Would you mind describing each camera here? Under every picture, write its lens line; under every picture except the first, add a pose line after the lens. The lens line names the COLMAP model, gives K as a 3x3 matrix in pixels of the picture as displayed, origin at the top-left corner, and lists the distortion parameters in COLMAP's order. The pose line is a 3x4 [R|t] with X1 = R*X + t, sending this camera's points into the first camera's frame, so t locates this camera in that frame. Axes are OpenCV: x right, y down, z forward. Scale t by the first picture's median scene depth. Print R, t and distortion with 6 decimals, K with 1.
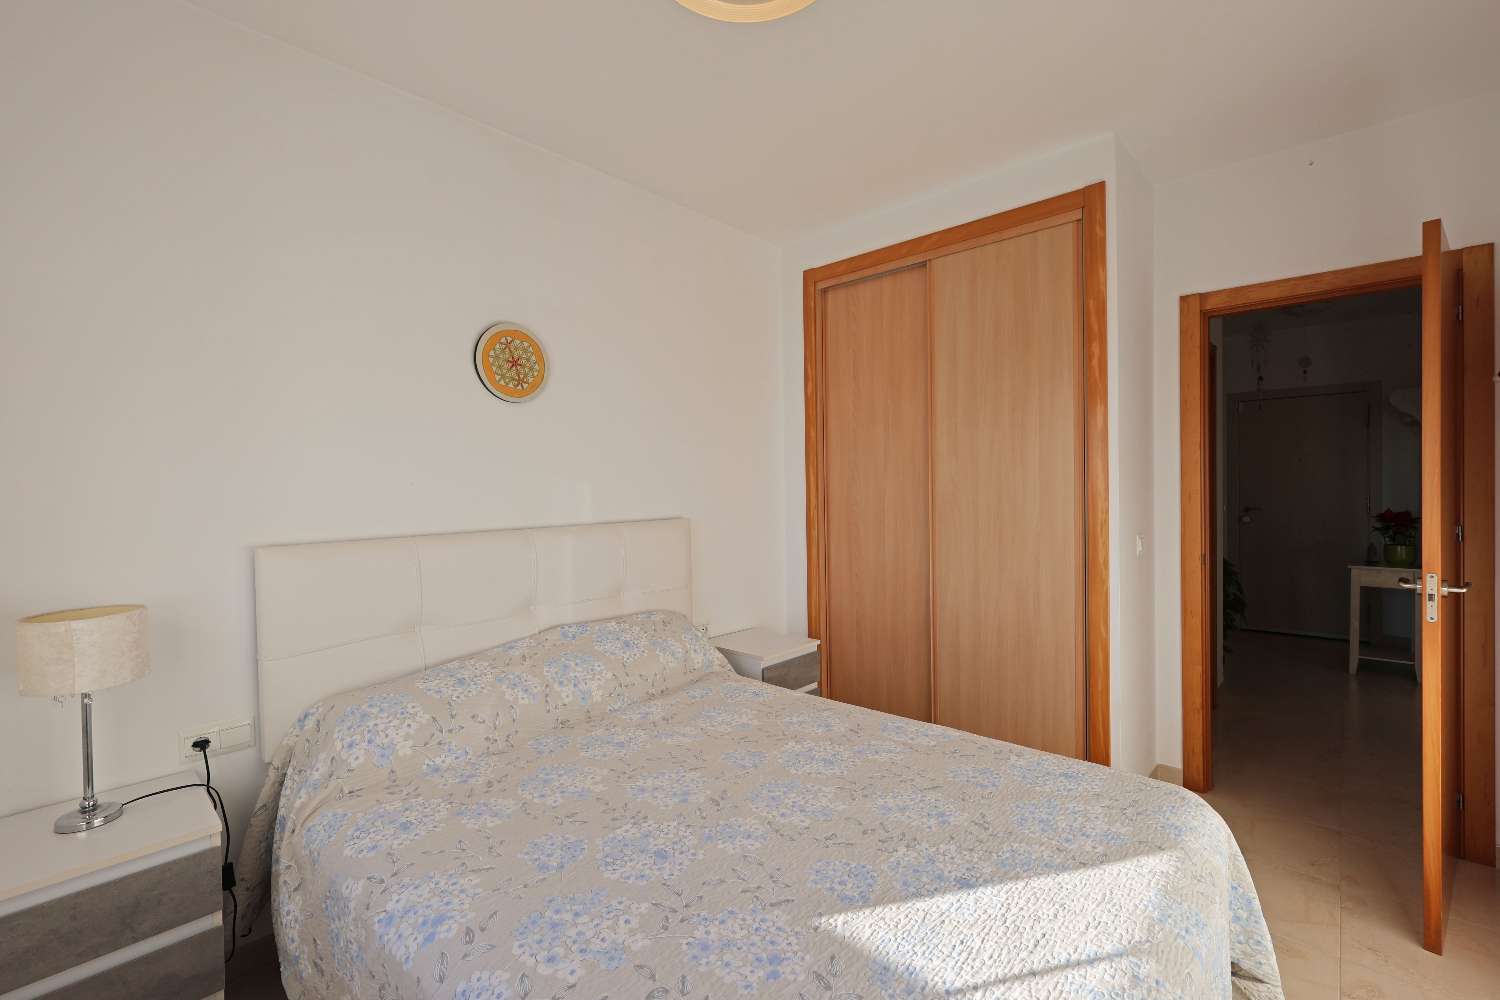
lens RADIAL K [[648.8, 0, 753.0], [0, 648.8, 501.3], [0, 0, 1]] dist [0.002322, 0.000668]
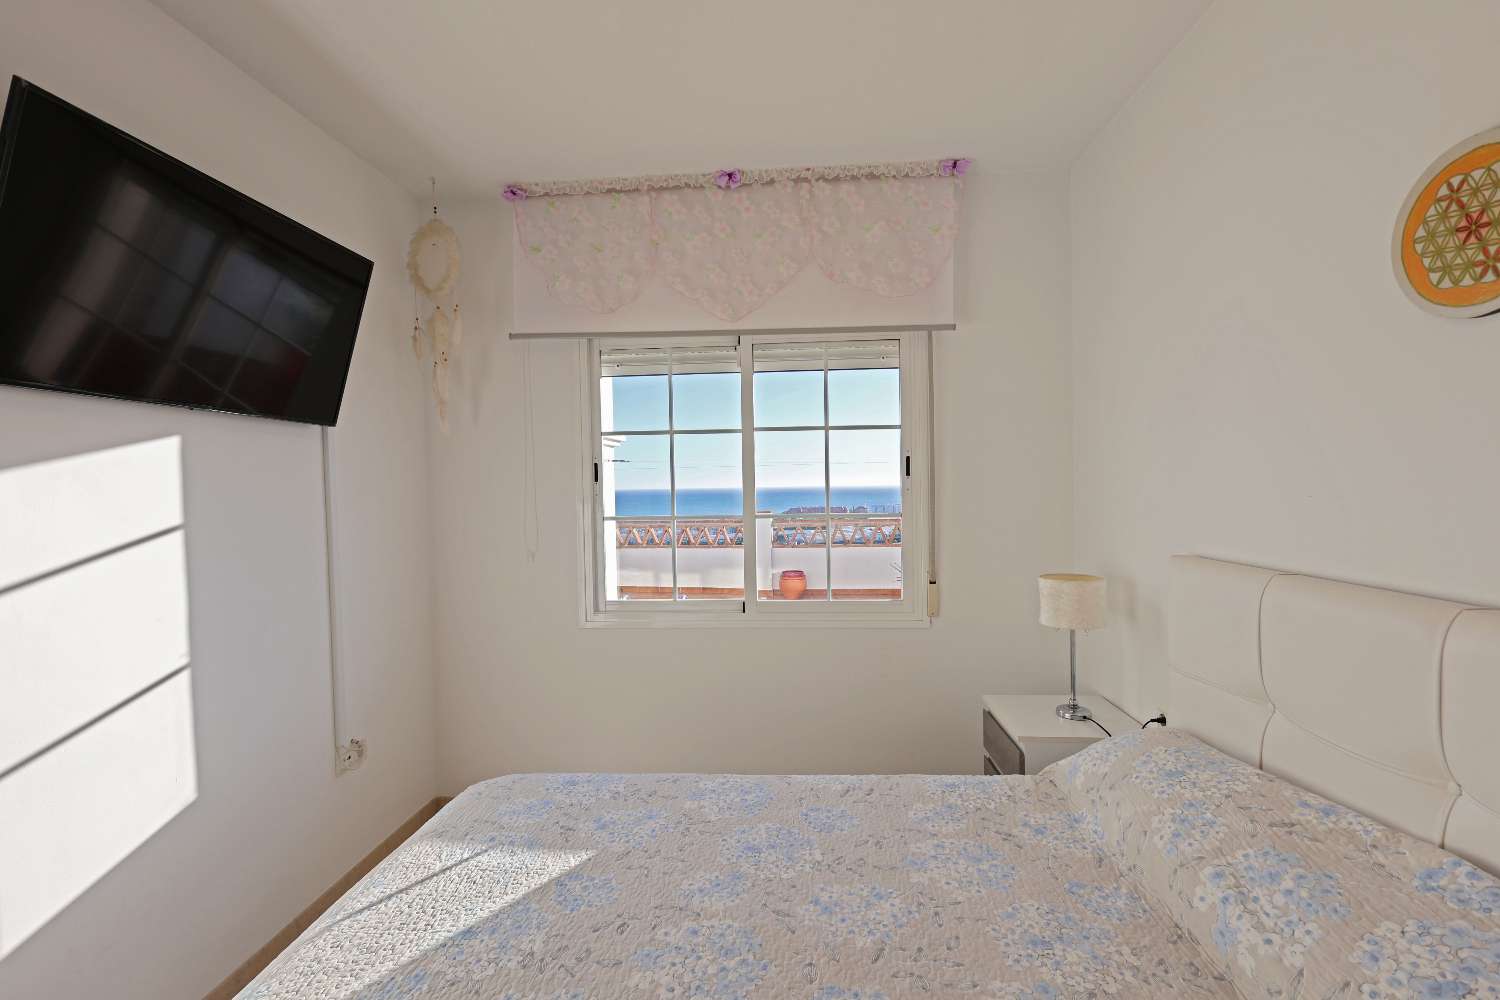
lens RADIAL K [[648.8, 0, 750.7], [0, 648.8, 498.7], [0, 0, 1]] dist [0.002322, 0.000668]
pose [[-0.784003, 0.044049, -0.619192, 0.435259], [0.018388, 0.998689, 0.047764, -0.088286], [0.620484, 0.026061, -0.783786, 1.544760]]
